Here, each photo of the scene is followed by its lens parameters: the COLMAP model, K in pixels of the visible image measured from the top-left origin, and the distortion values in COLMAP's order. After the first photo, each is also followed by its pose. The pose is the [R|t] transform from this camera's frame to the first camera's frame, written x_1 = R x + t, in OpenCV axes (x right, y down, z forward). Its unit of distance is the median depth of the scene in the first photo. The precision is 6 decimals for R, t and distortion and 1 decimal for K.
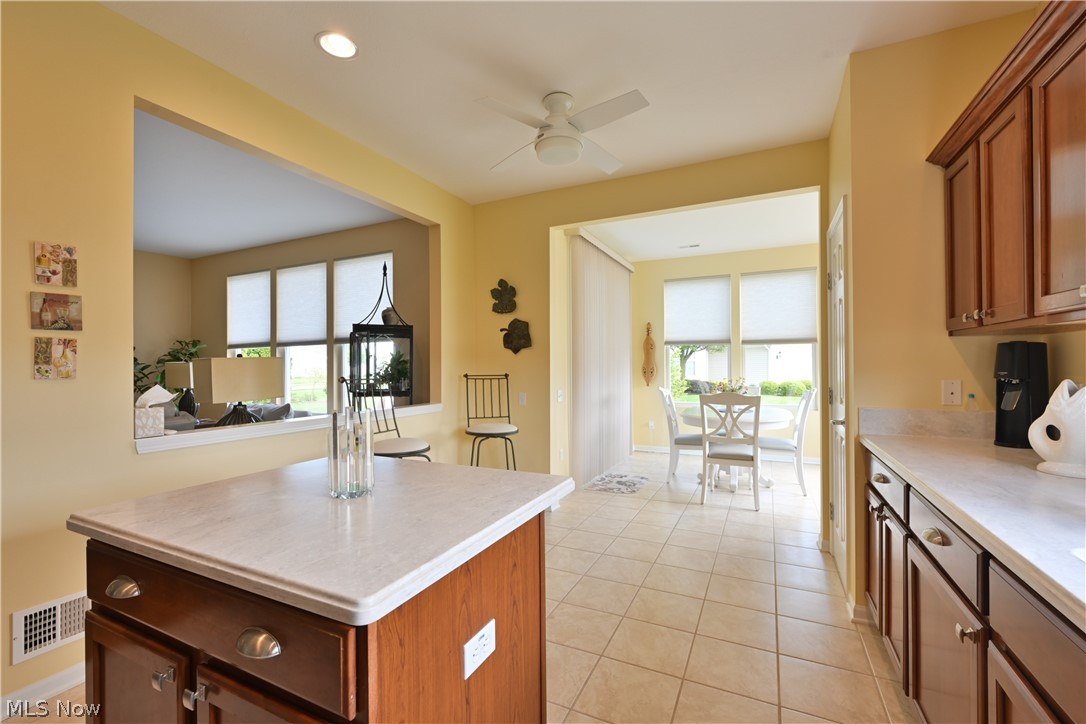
lens RADIAL K [[460.8, 0, 543.0], [0, 460.8, 364.3], [0, 0, 1]] dist [-0.002098, 0.000041]
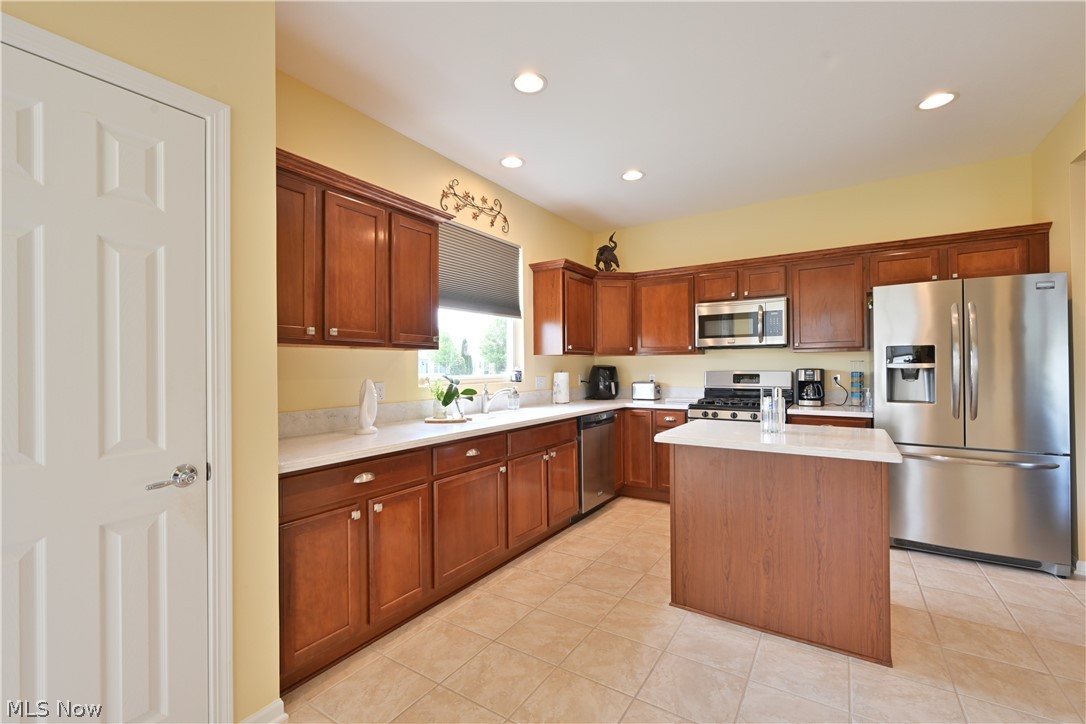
lens RADIAL K [[460.8, 0, 543.0], [0, 460.8, 364.3], [0, 0, 1]] dist [-0.002098, 0.000041]
pose [[-0.992214, 0.015322, 0.123596, 0.090514], [0.014811, 0.999878, -0.005050, -0.001026], [-0.123658, -0.003180, -0.992320, 0.943723]]
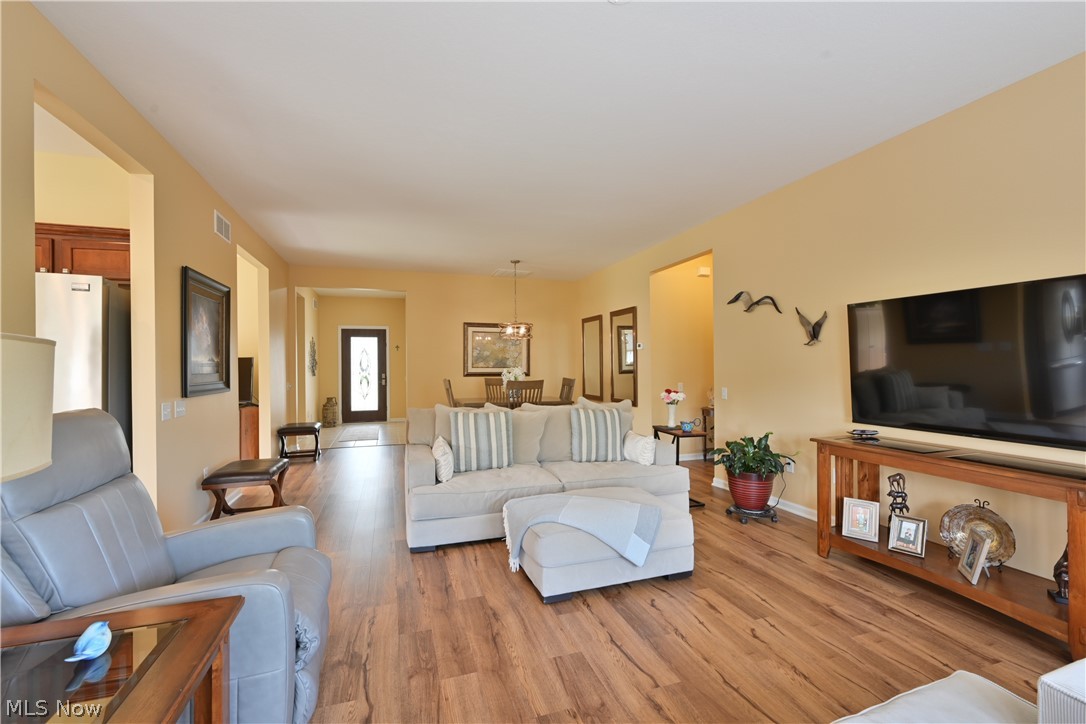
lens RADIAL K [[460.8, 0, 543.0], [0, 460.8, 364.3], [0, 0, 1]] dist [-0.002098, 0.000041]
pose [[-0.712075, 0.010394, -0.702027, -0.545458], [0.009780, 0.999940, 0.004885, 0.004514], [0.702036, -0.003387, -0.712134, 1.112659]]
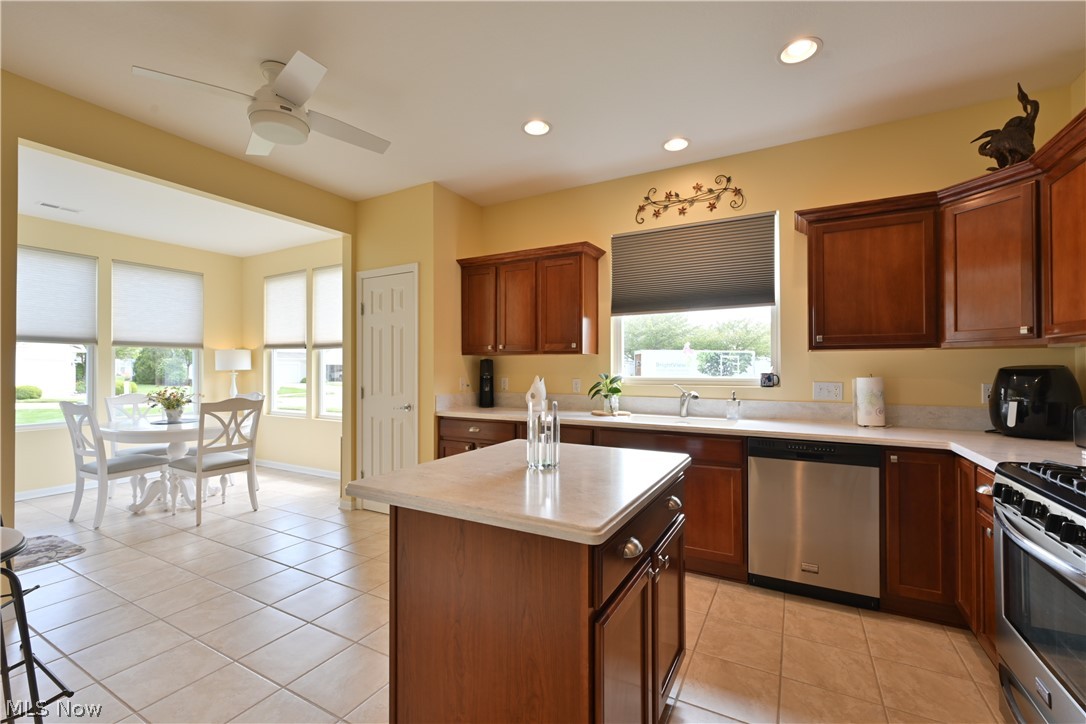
lens RADIAL K [[460.8, 0, 543.0], [0, 460.8, 364.3], [0, 0, 1]] dist [-0.002098, 0.000041]
pose [[0.052458, 0.015666, 0.998500, -0.536534], [-0.000172, 0.999877, -0.015679, 0.004539], [-0.998623, 0.000651, 0.052454, 0.293392]]
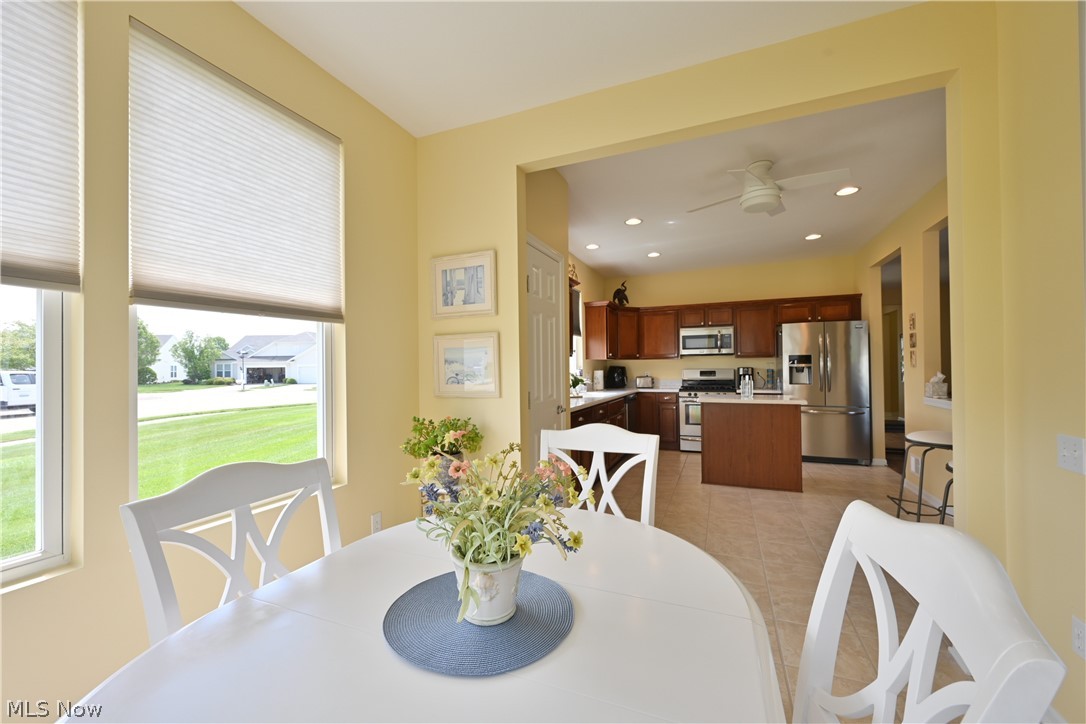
lens RADIAL K [[426.3, 0, 543.7], [0, 426.3, 364.2], [0, 0, 1]] dist [-0.000330, -0.000221]
pose [[-0.998190, 0.017844, -0.057436, 0.482904], [0.018338, 0.999799, -0.008083, -0.001023], [0.057280, -0.009121, -0.998316, 1.432787]]
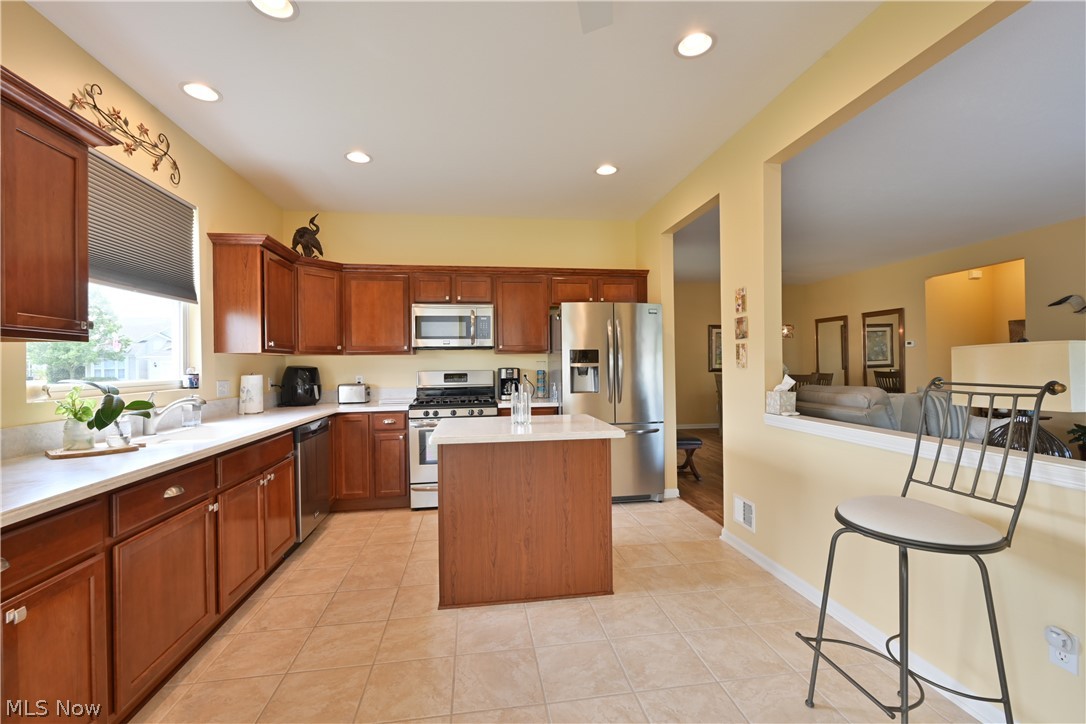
lens RADIAL K [[460.8, 0, 543.0], [0, 460.8, 364.3], [0, 0, 1]] dist [-0.002098, 0.000041]
pose [[-0.823764, 0.017997, -0.566648, 0.224477], [0.018313, 0.999819, 0.005132, -0.001503], [0.566637, -0.006149, -0.823944, 0.888499]]
